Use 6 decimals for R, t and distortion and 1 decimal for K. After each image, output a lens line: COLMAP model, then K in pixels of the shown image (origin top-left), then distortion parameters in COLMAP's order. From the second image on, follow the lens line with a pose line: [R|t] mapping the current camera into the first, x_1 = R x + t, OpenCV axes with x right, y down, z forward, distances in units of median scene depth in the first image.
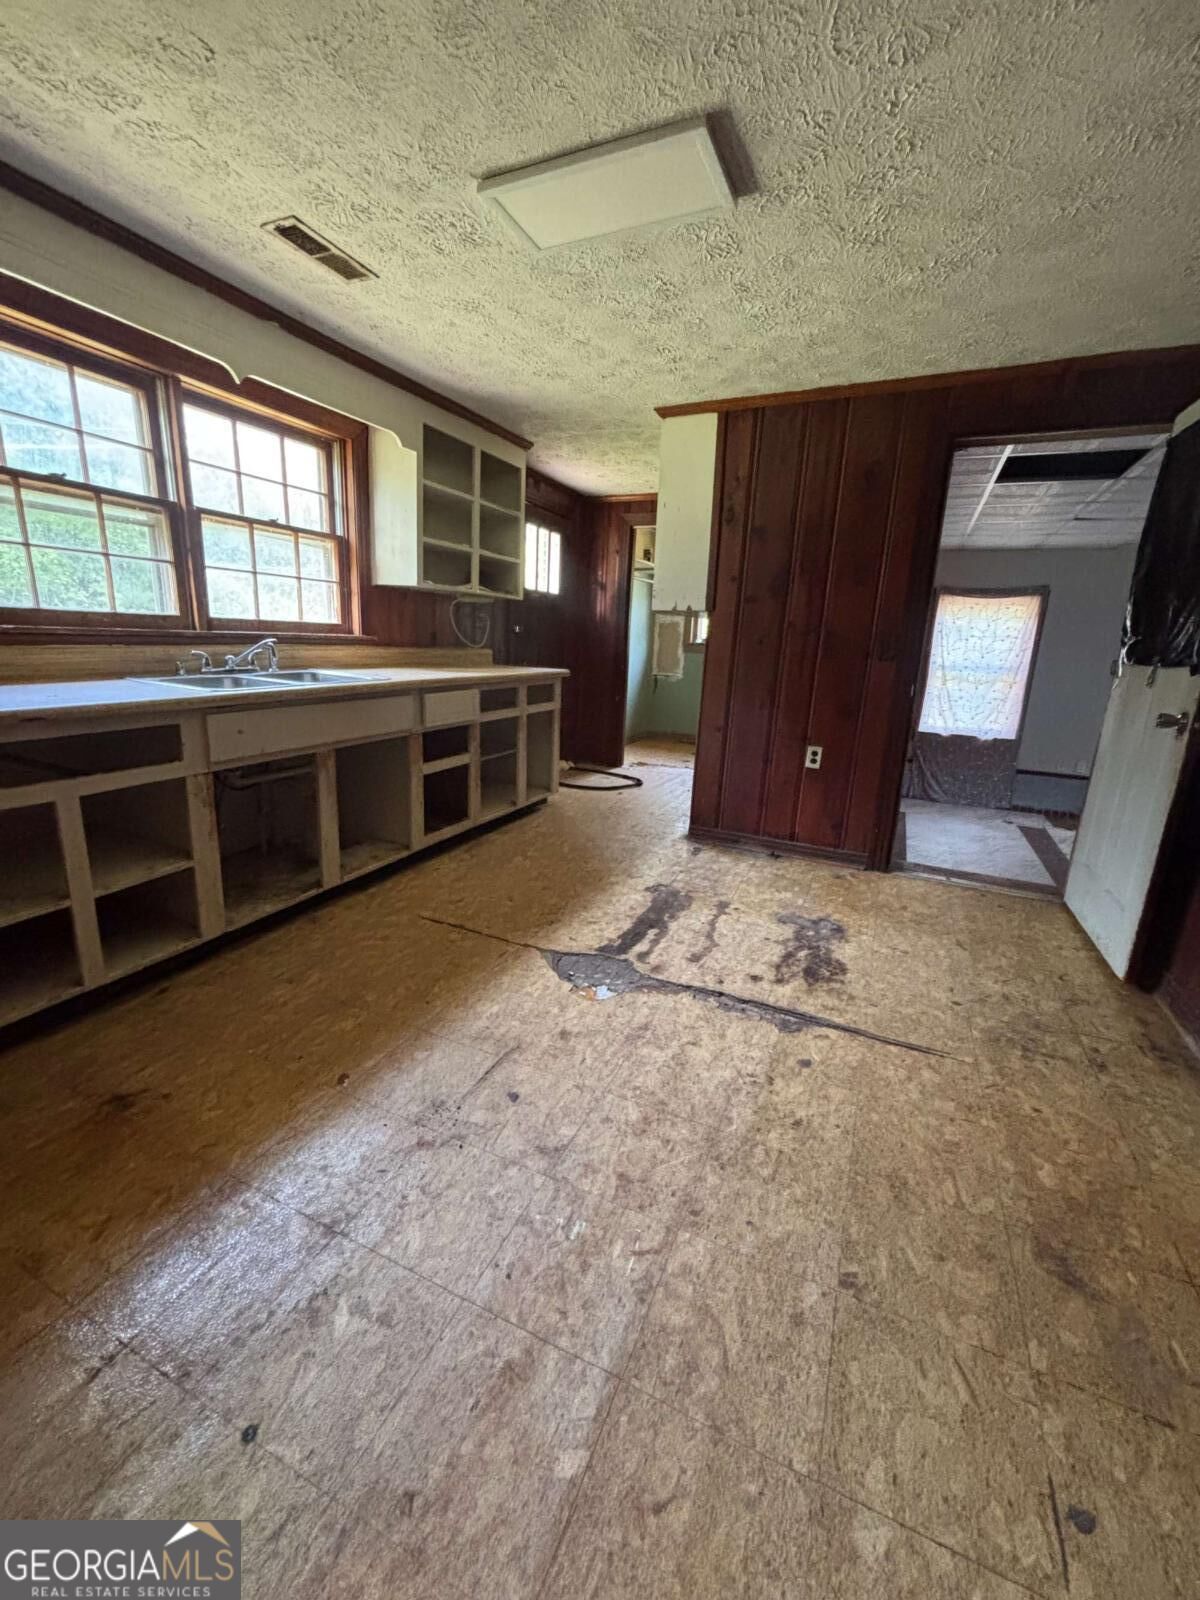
lens RADIAL K [[647.3, 0, 604.6], [0, 647.3, 797.2], [0, 0, 1]] dist [-0.002905, -0.000133]
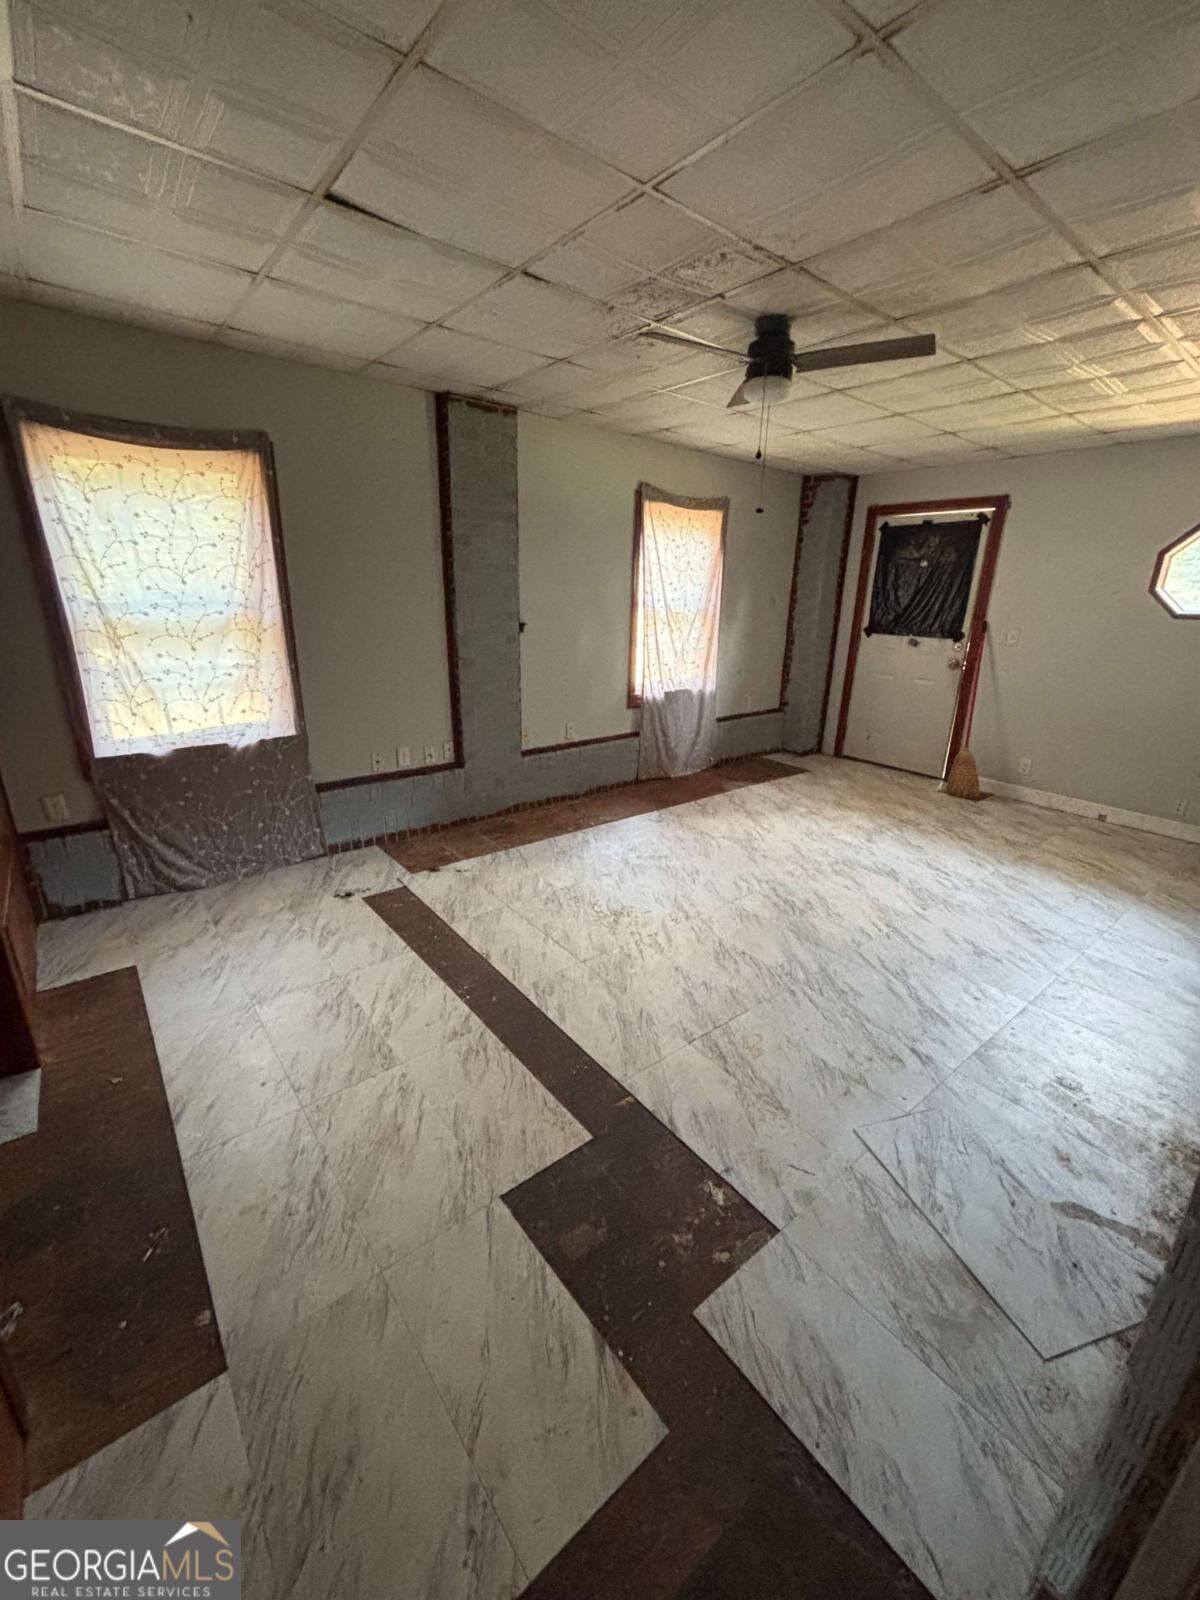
lens RADIAL K [[647.3, 0, 597.9], [0, 647.3, 791.7], [0, 0, 1]] dist [-0.002905, -0.000133]
pose [[0.454761, -0.306455, 0.836228, 0.295374], [0.212432, 0.949159, 0.232316, -0.122989], [-0.864908, 0.071993, 0.496741, 0.541244]]
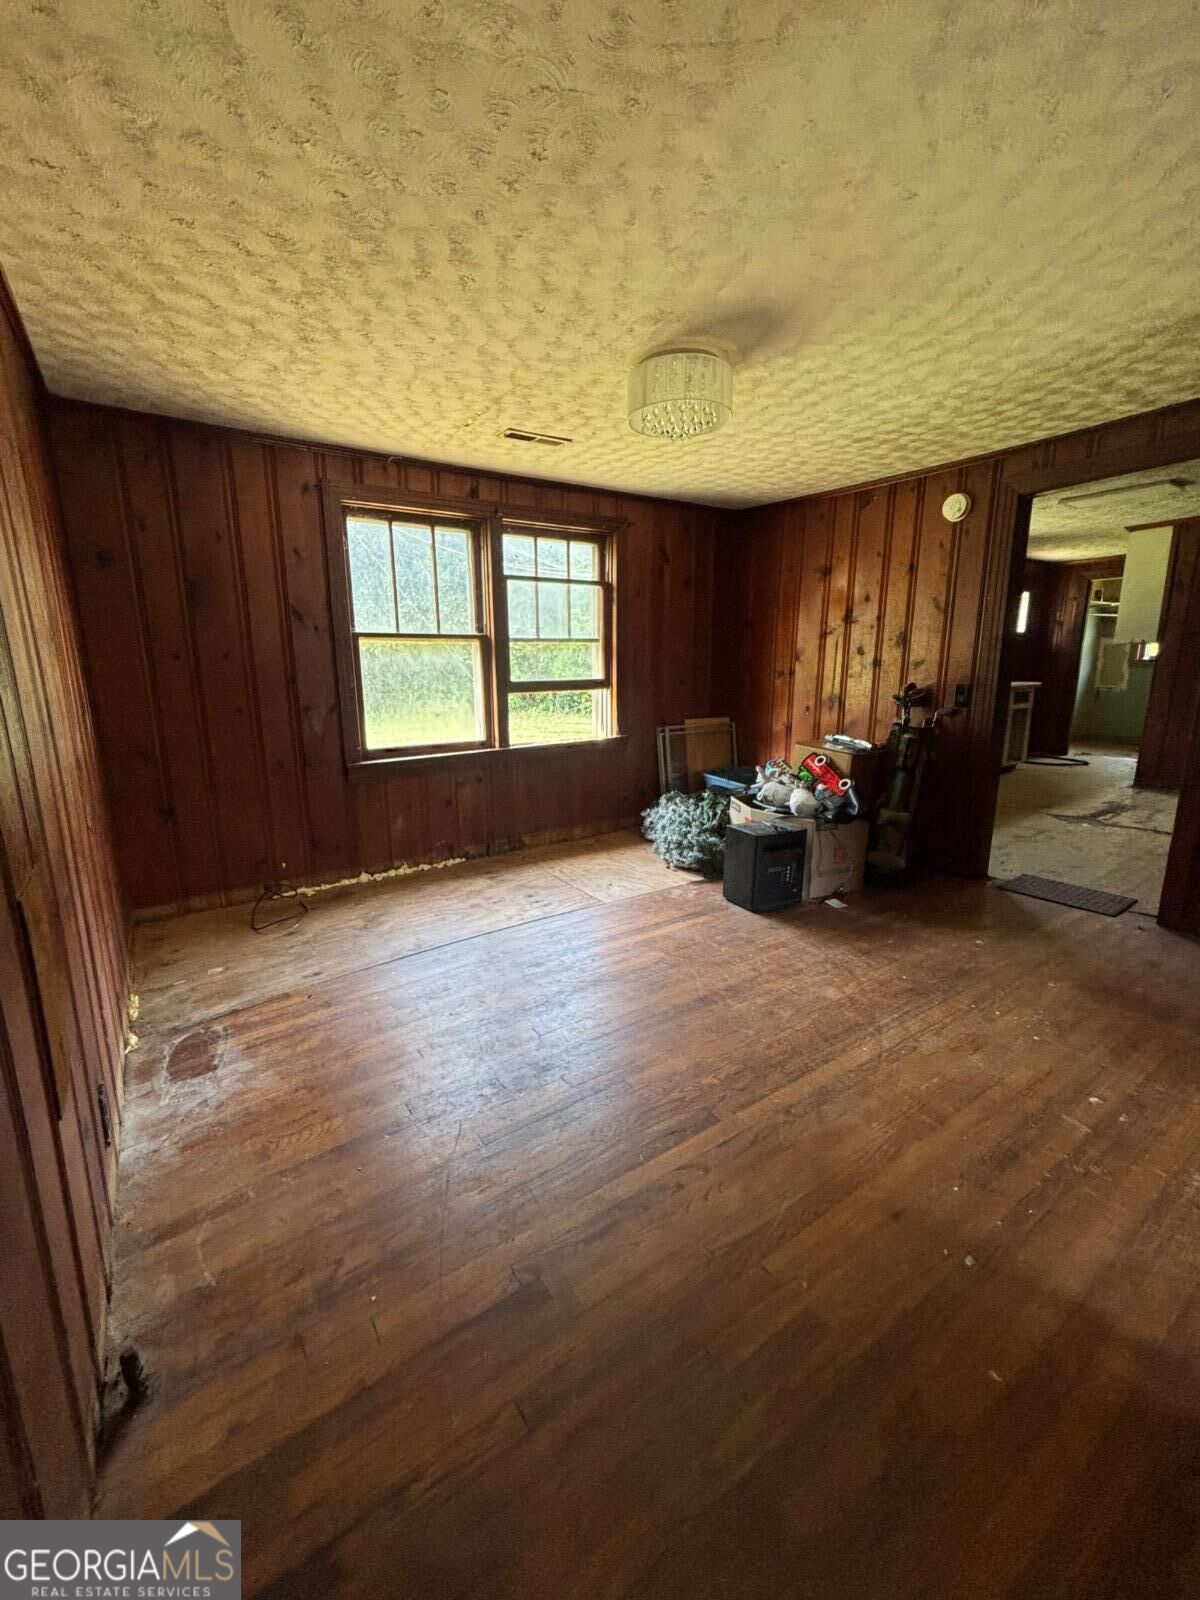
lens RADIAL K [[647.3, 0, 597.4], [0, 647.3, 790.3], [0, 0, 1]] dist [-0.002905, -0.000133]
pose [[0.853574, 0.058463, -0.517681, -0.138742], [-0.081957, 0.996379, -0.022611, 0.176607], [0.514485, 0.061728, 0.855275, -0.830542]]
